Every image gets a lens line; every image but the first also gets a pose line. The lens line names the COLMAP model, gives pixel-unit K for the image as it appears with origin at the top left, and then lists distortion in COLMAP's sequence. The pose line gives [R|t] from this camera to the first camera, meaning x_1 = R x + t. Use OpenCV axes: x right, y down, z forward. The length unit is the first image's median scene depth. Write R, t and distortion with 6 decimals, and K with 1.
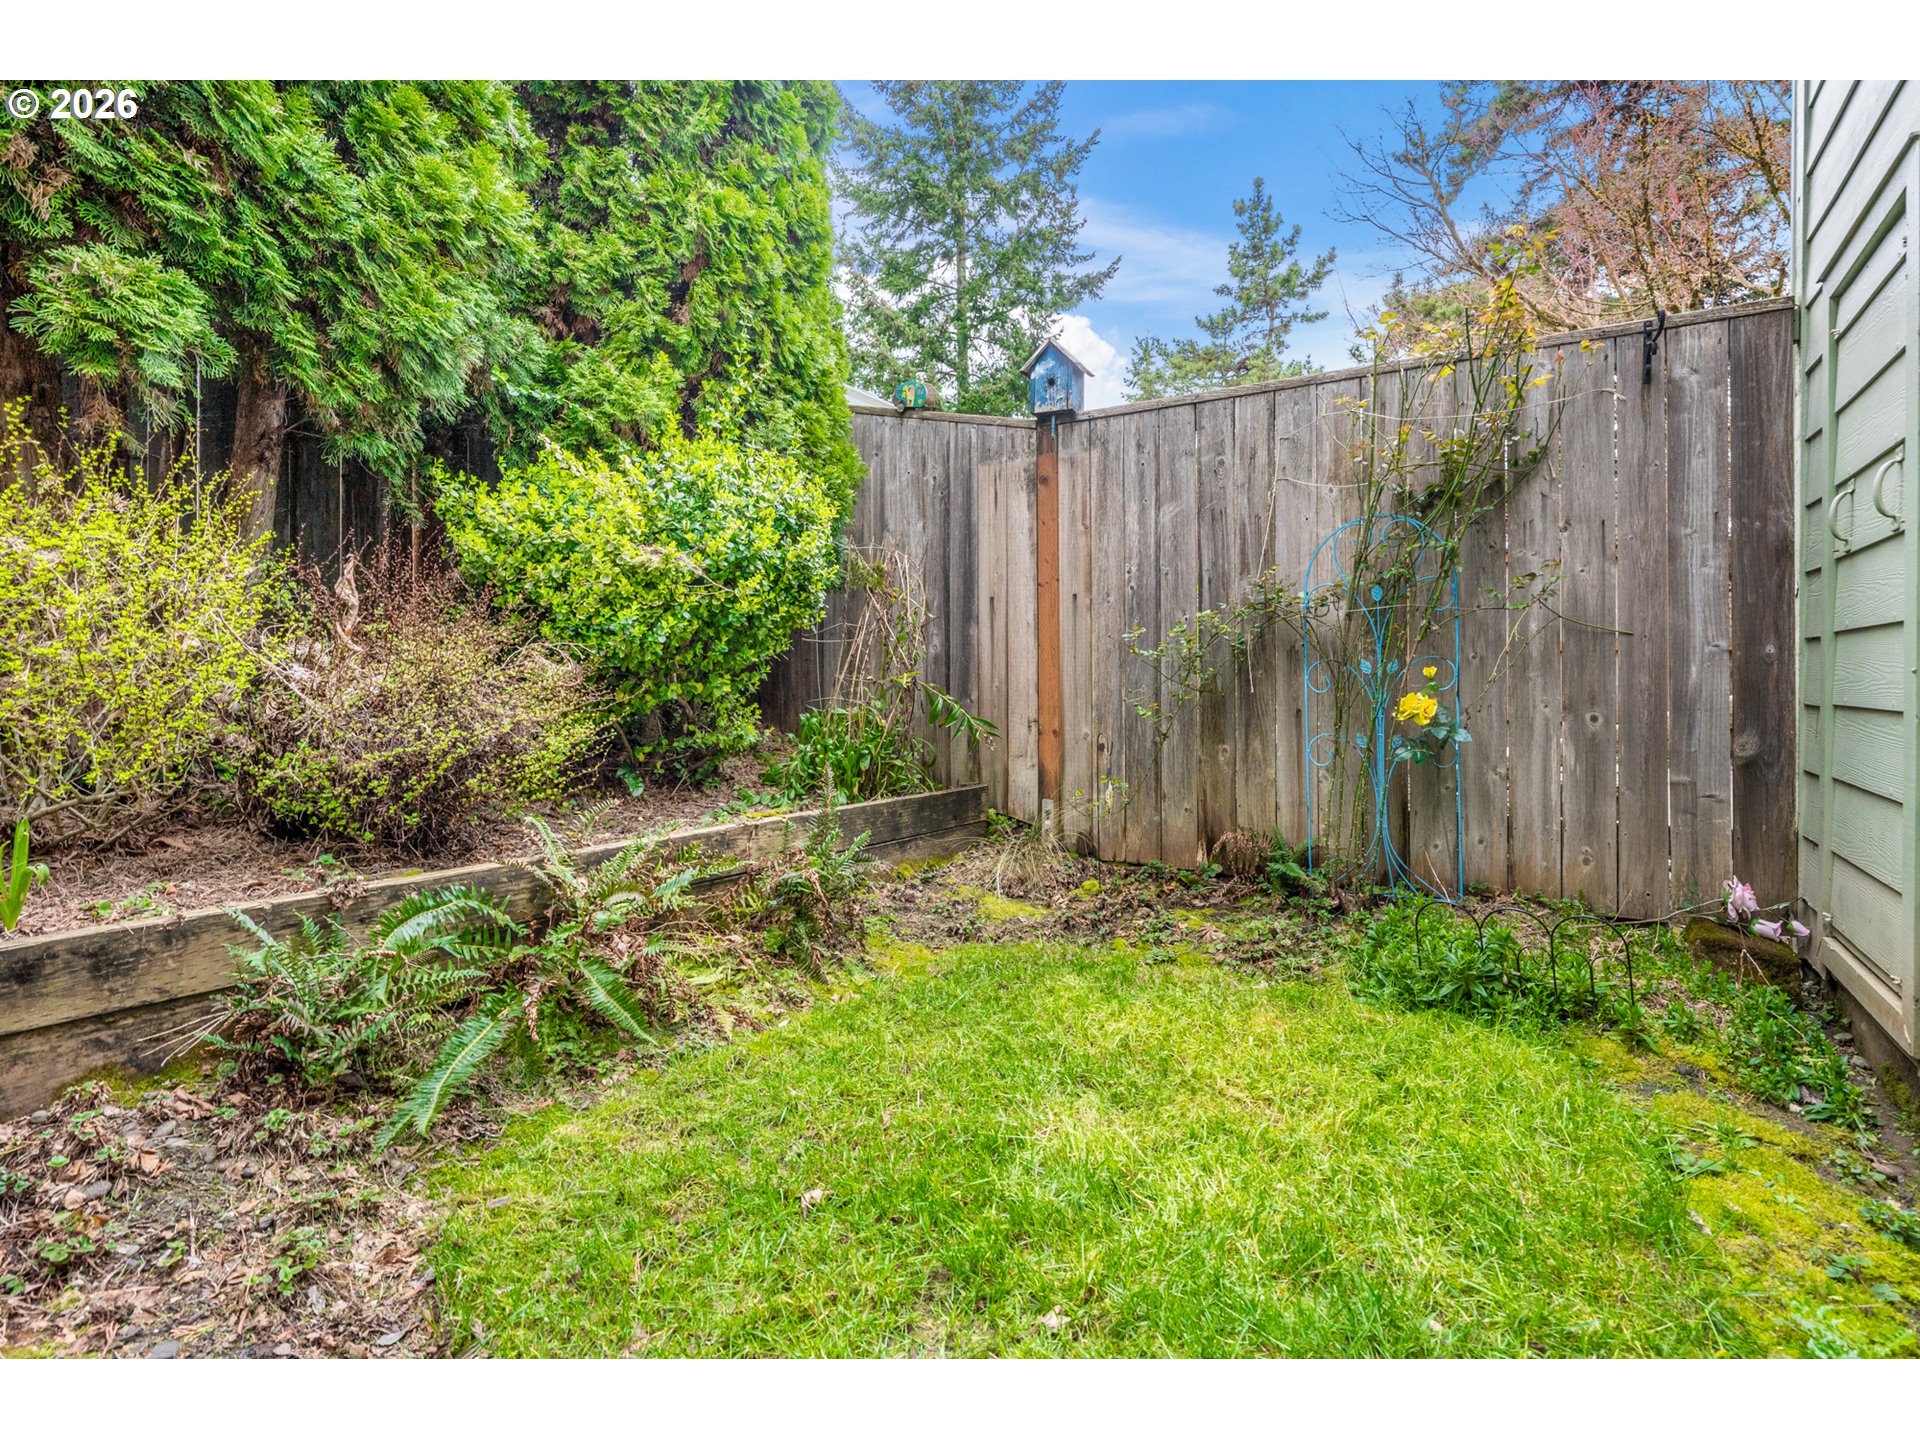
lens RADIAL K [[901.1, 0, 913.8], [0, 901.1, 692.7], [0, 0, 1]] dist [-0.003035, -0.000526]
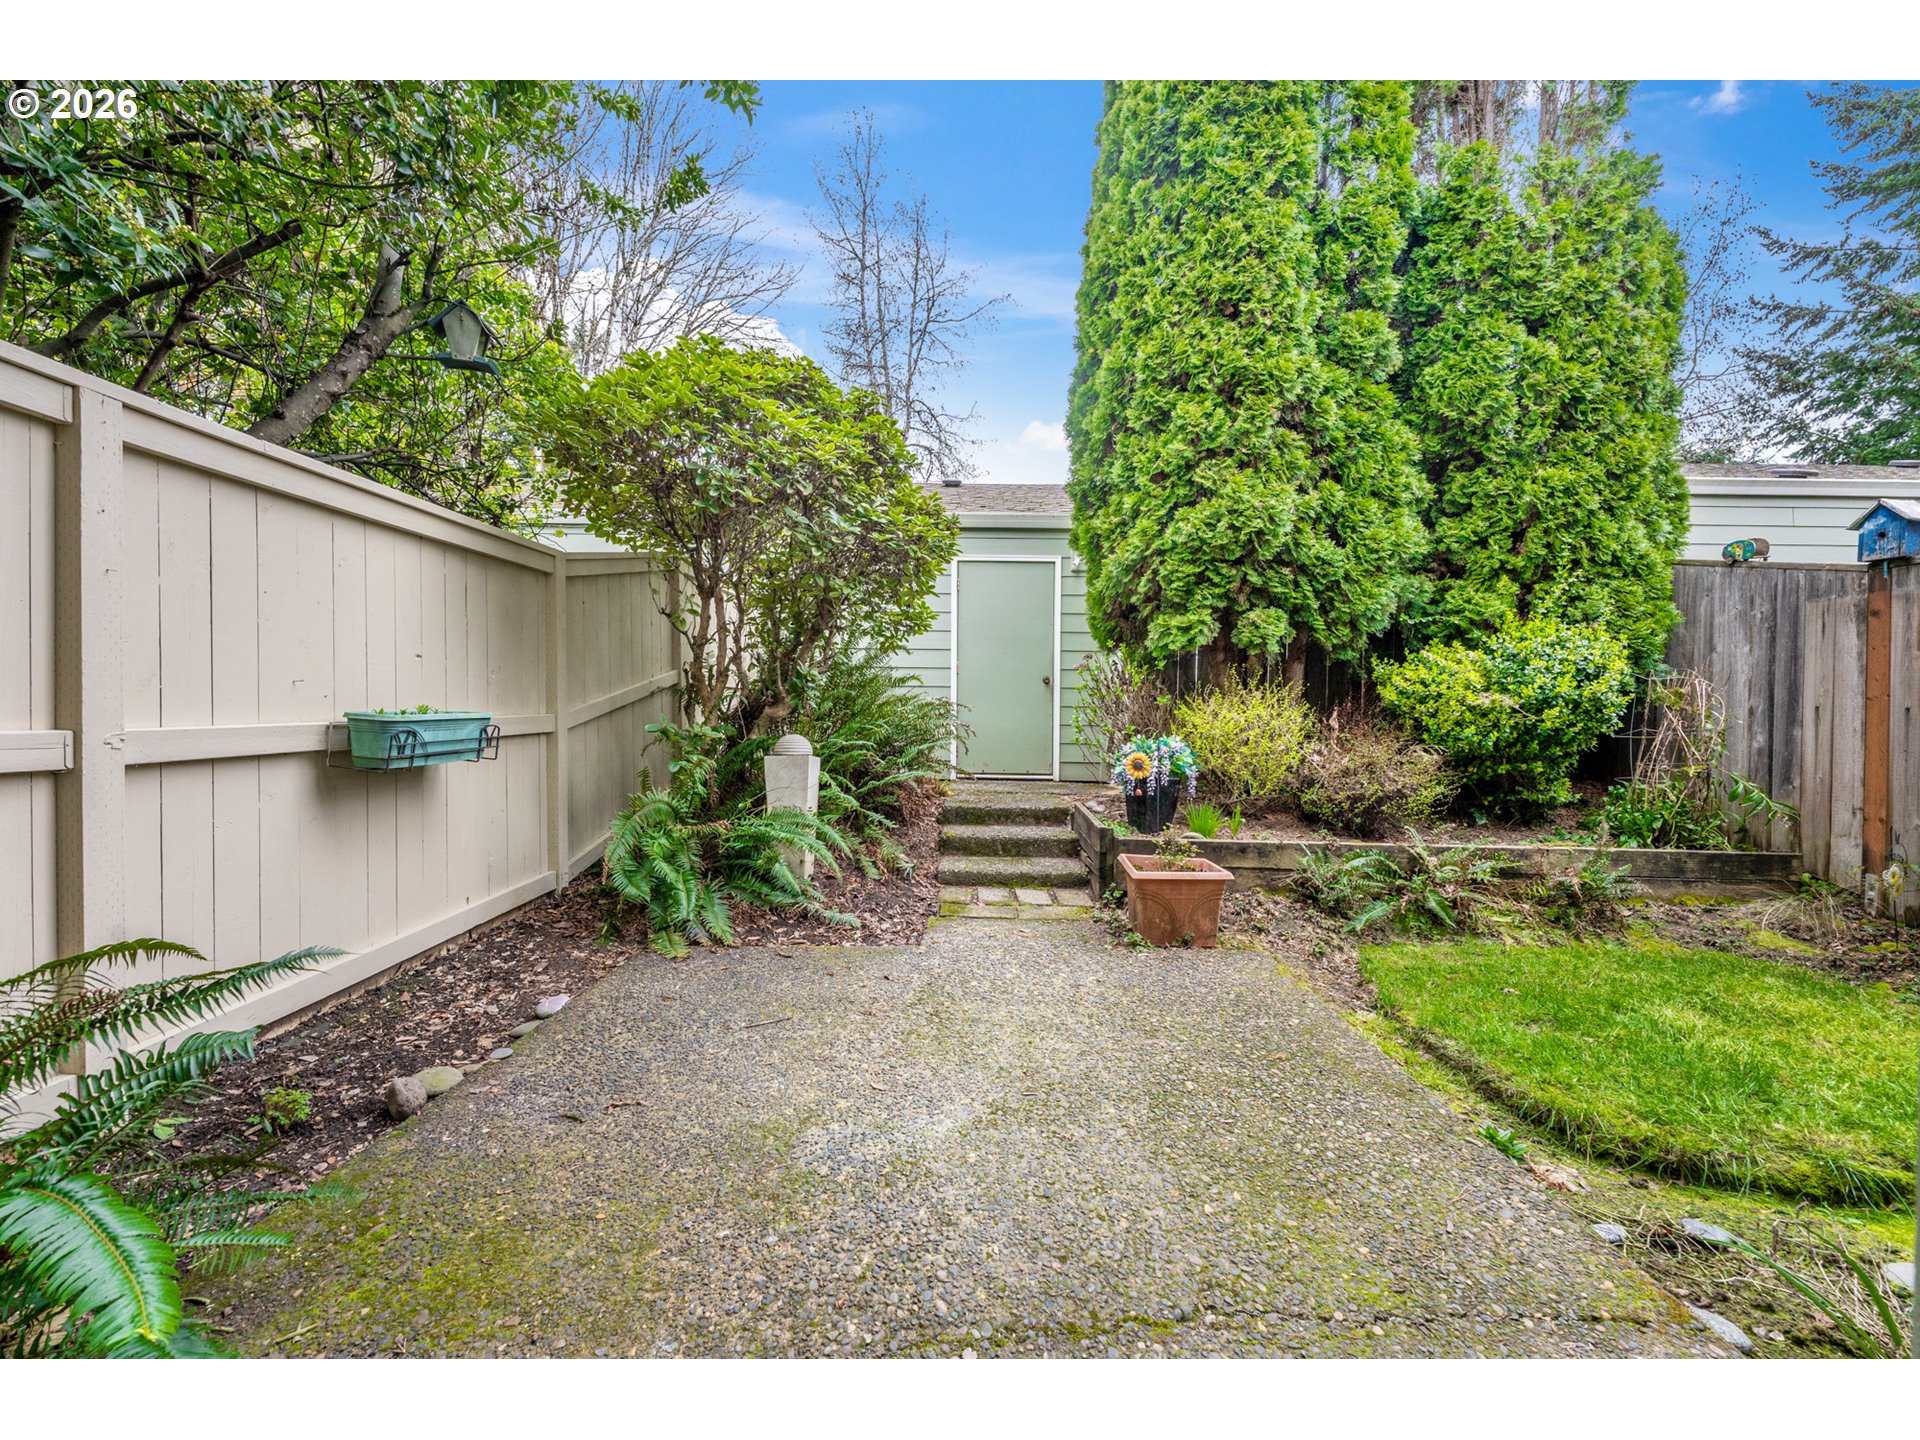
lens RADIAL K [[764.6, 0, 955.0], [0, 764.6, 716.6], [0, 0, 1]] dist [0.001408, 0.000100]
pose [[0.541178, 0.021379, -0.840637, 0.424010], [-0.017793, 0.999744, 0.013971, -0.108067], [0.840720, 0.007397, 0.541419, -0.751599]]
